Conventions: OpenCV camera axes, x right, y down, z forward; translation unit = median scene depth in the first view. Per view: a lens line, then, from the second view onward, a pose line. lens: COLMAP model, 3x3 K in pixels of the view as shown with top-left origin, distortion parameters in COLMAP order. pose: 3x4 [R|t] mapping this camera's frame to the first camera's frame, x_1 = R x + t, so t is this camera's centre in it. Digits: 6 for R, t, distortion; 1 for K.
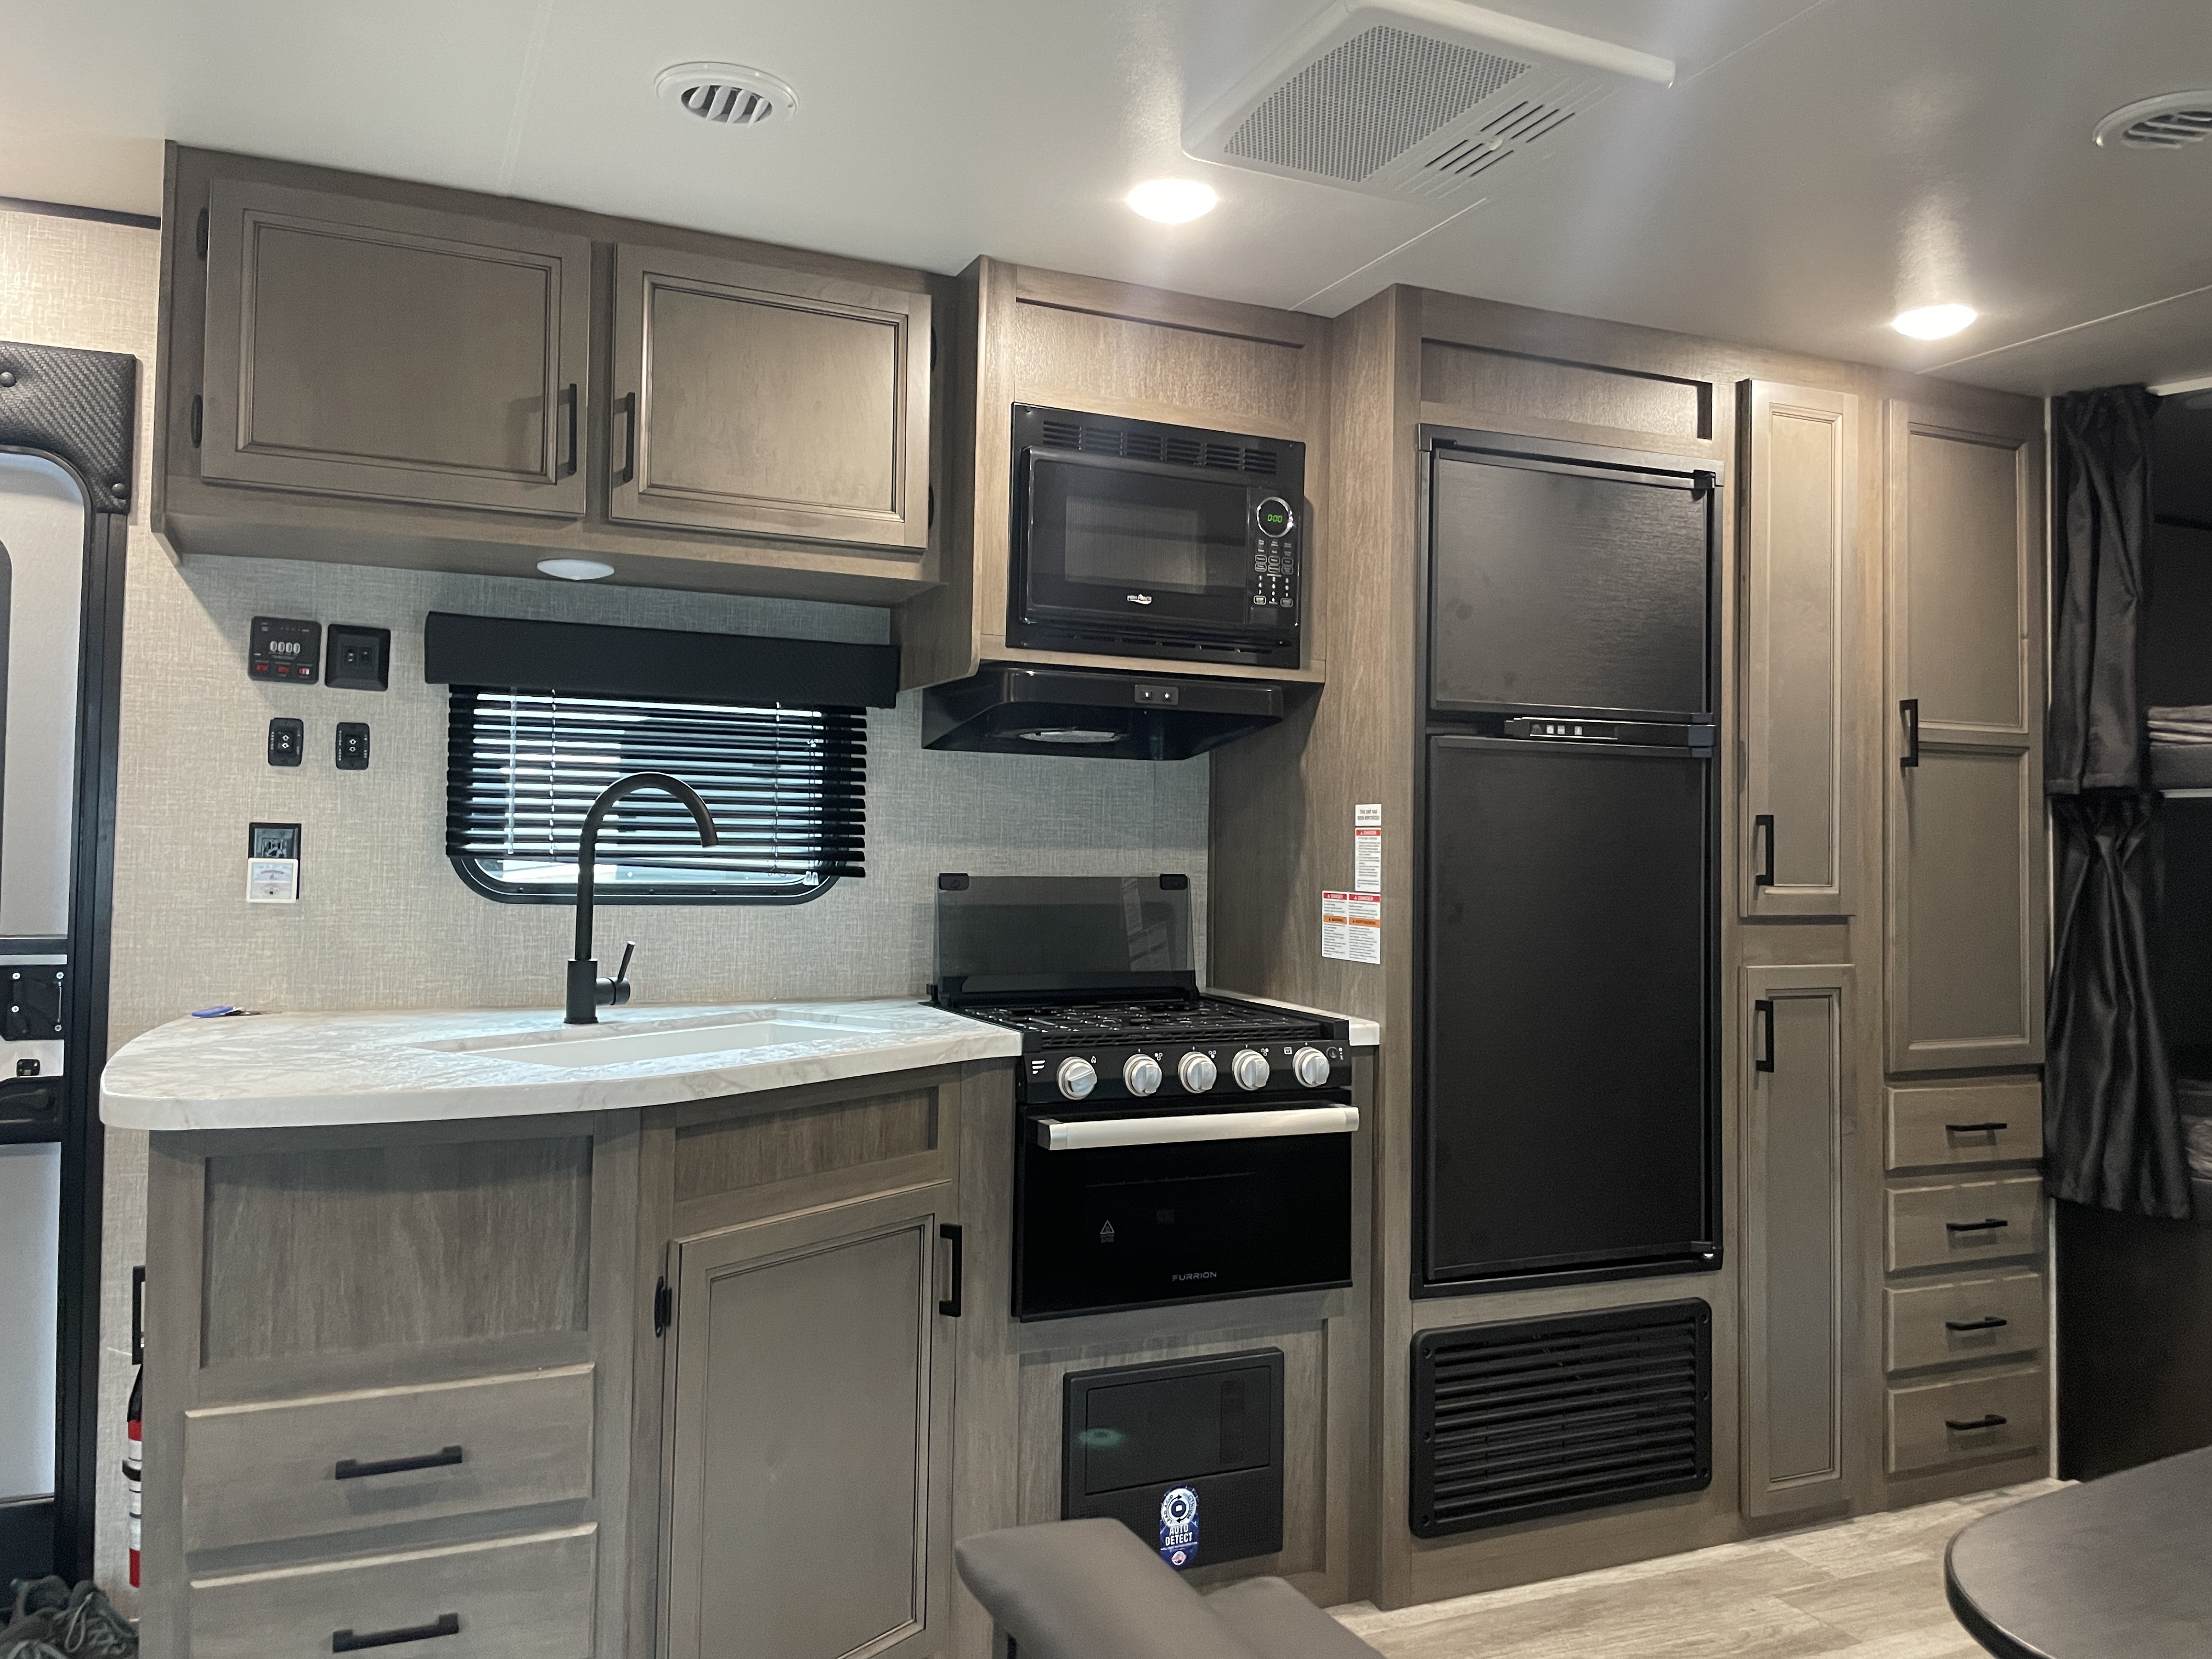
lens RADIAL K [[1647.3, 0, 1121.4], [0, 1647.3, 802.2], [0, 0, 1]] dist [0.092836, -0.130834]
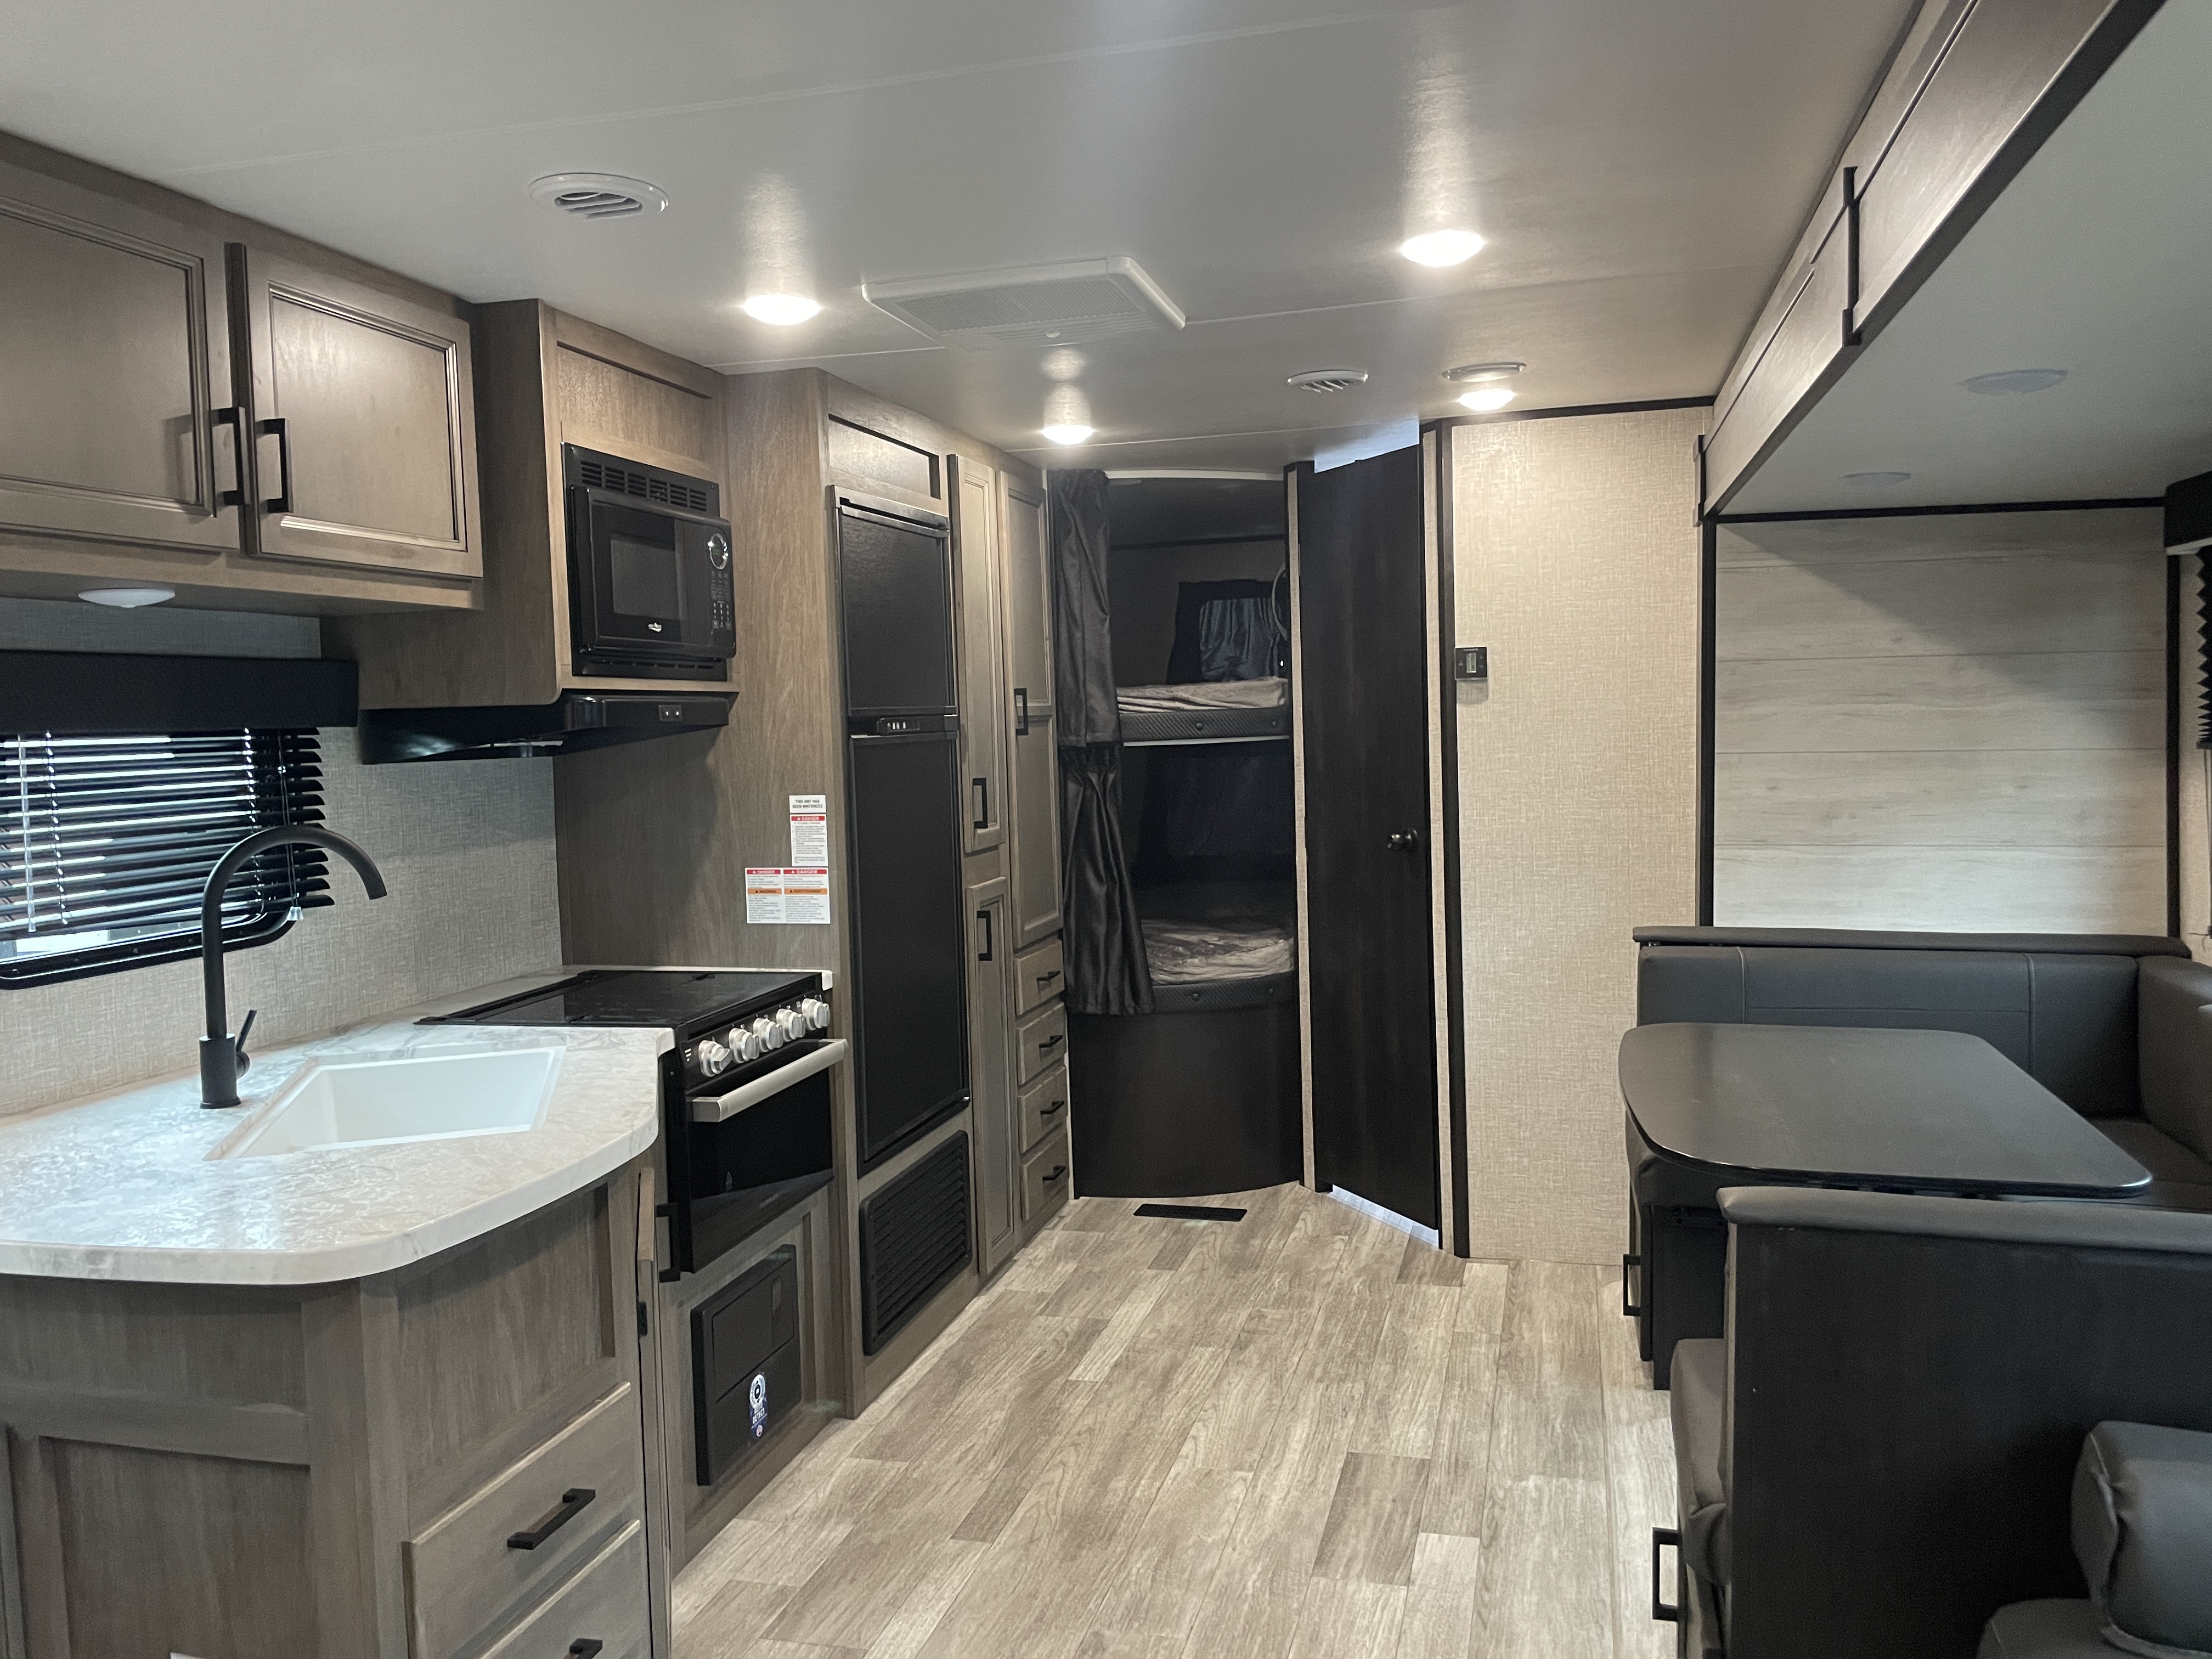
lens RADIAL K [[1647.3, 0, 1121.4], [0, 1647.3, 802.2], [0, 0, 1]] dist [0.092836, -0.130834]
pose [[0.635751, -0.076032, 0.768141, -0.566127], [0.017583, 0.996305, 0.084064, -0.081363], [-0.771694, -0.039937, 0.634739, 0.036966]]
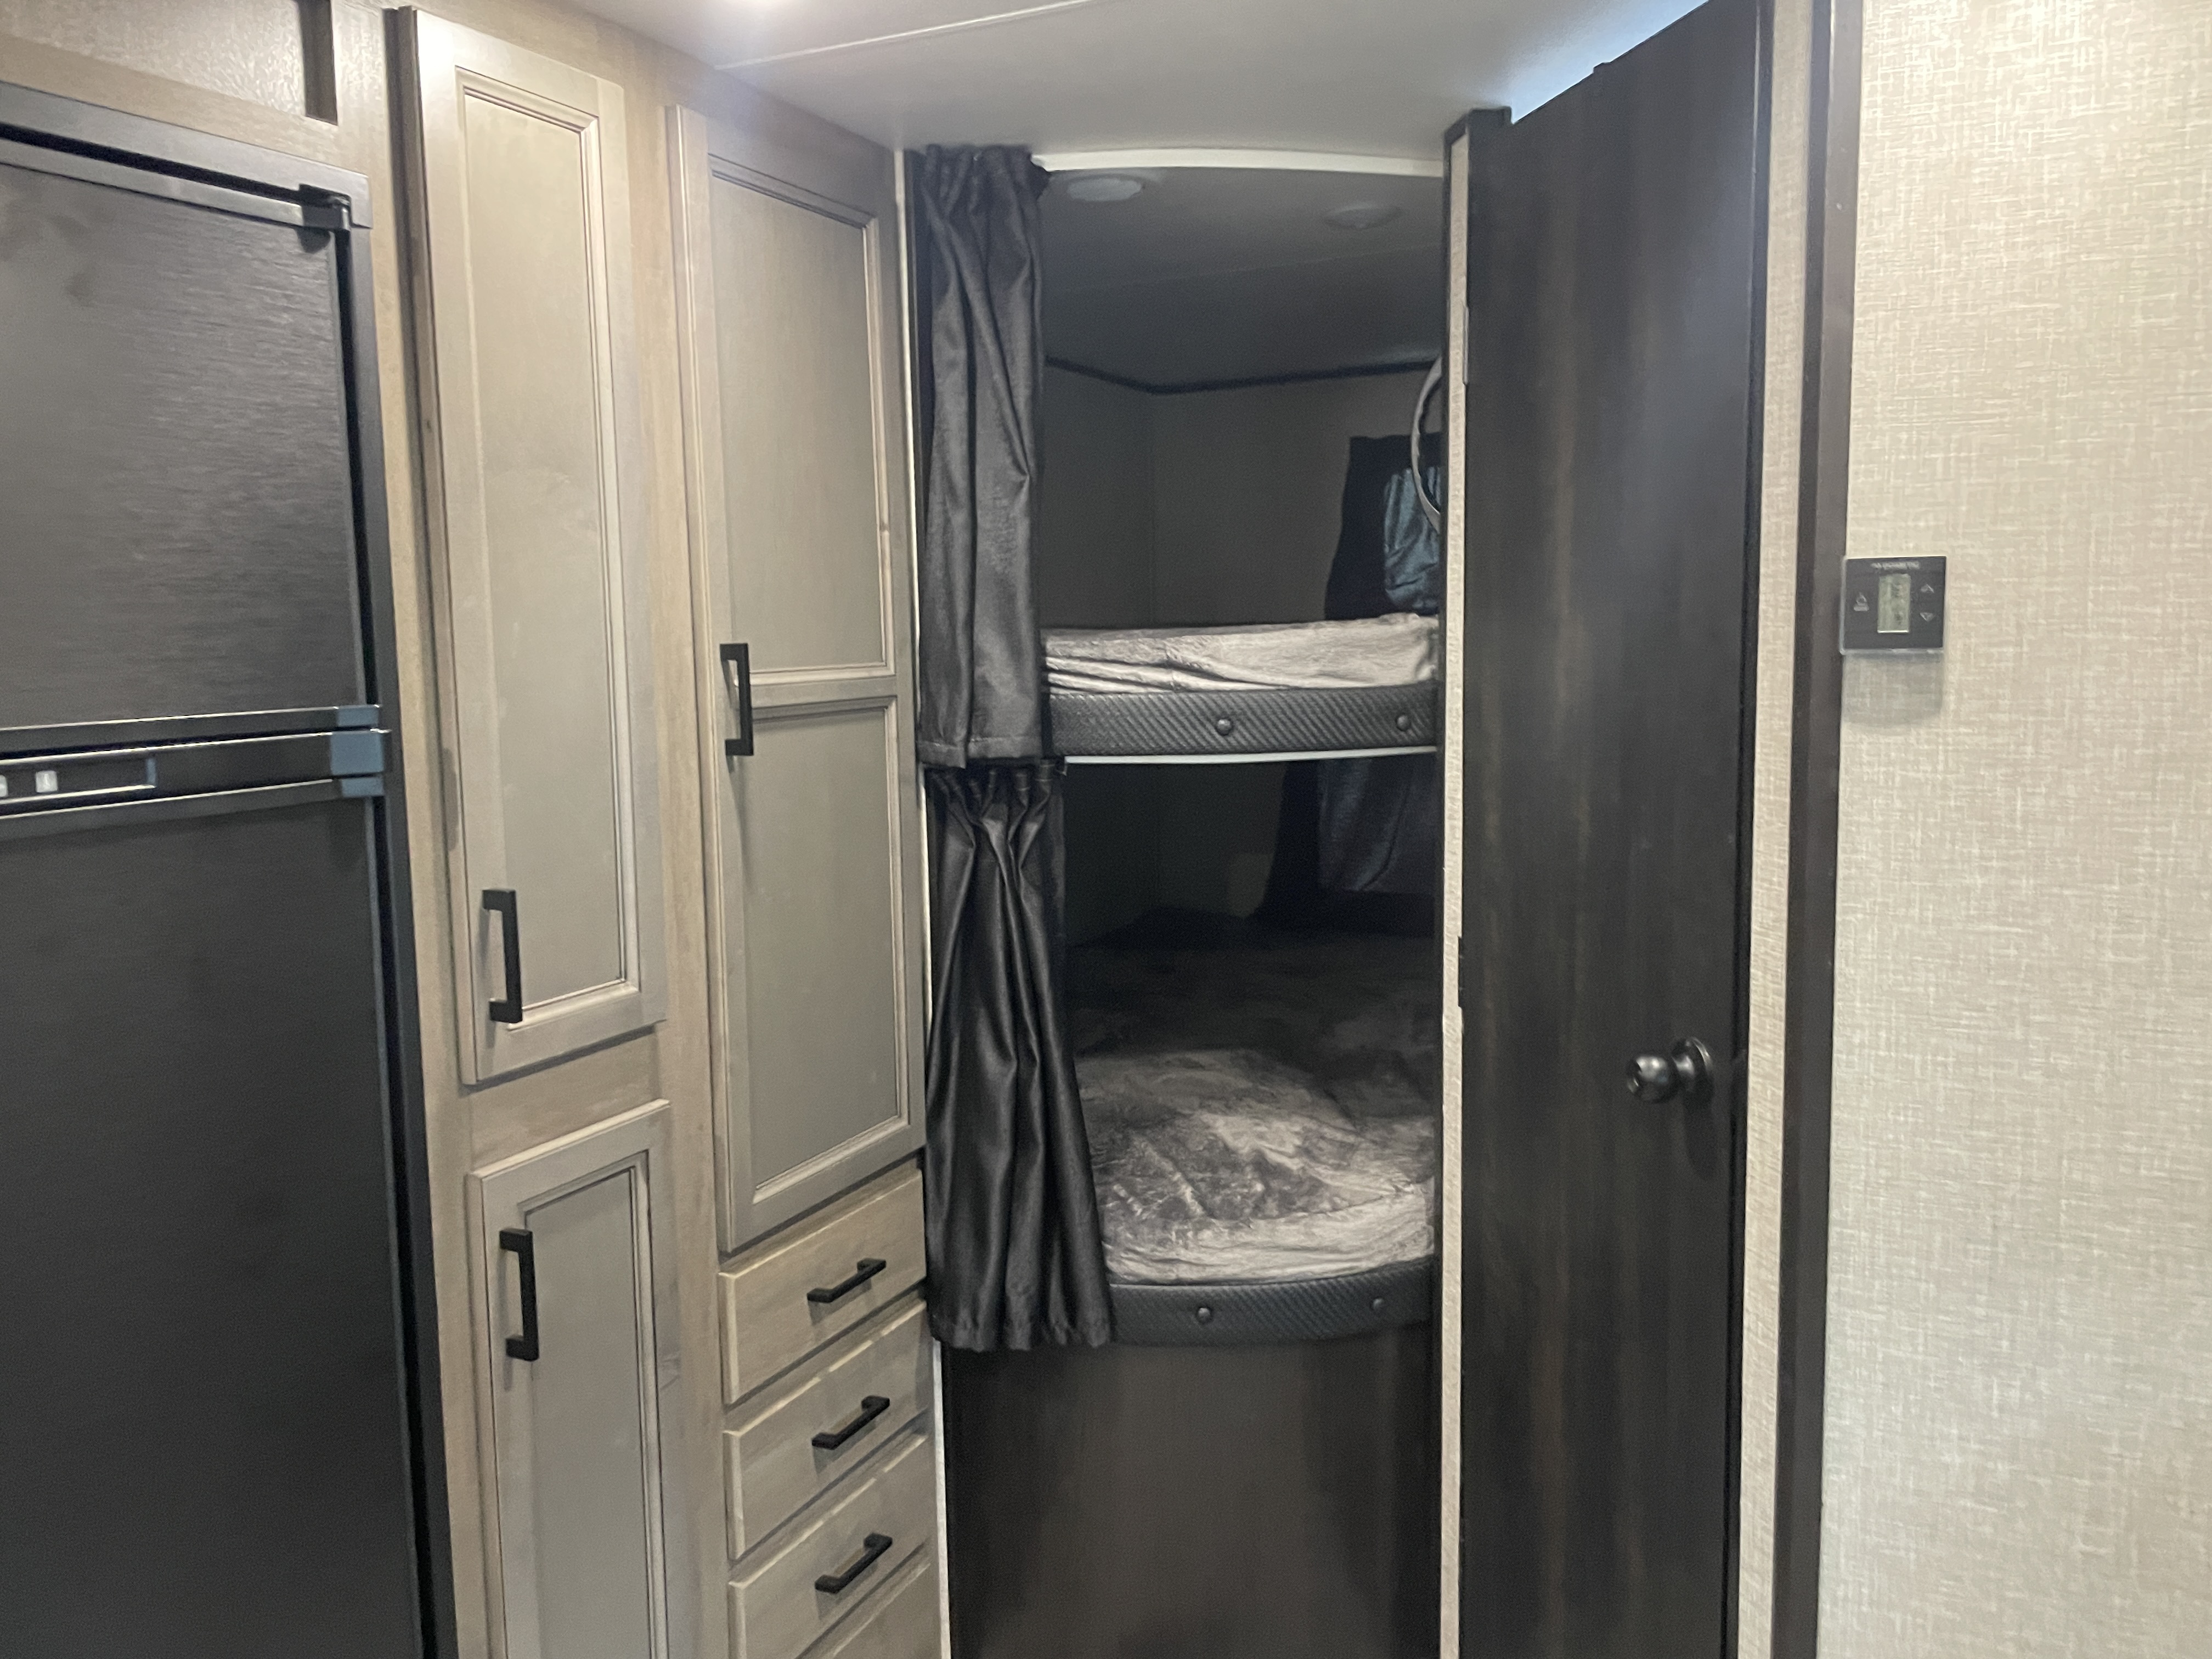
lens RADIAL K [[1692.2, 0, 1123.0], [0, 1692.2, 801.7], [0, 0, 1]] dist [0.077035, -0.107340]
pose [[0.771230, -0.093113, 0.629709, 0.193107], [0.006924, 0.990412, 0.137969, -0.088596], [-0.636519, -0.102046, 0.764481, 0.446241]]
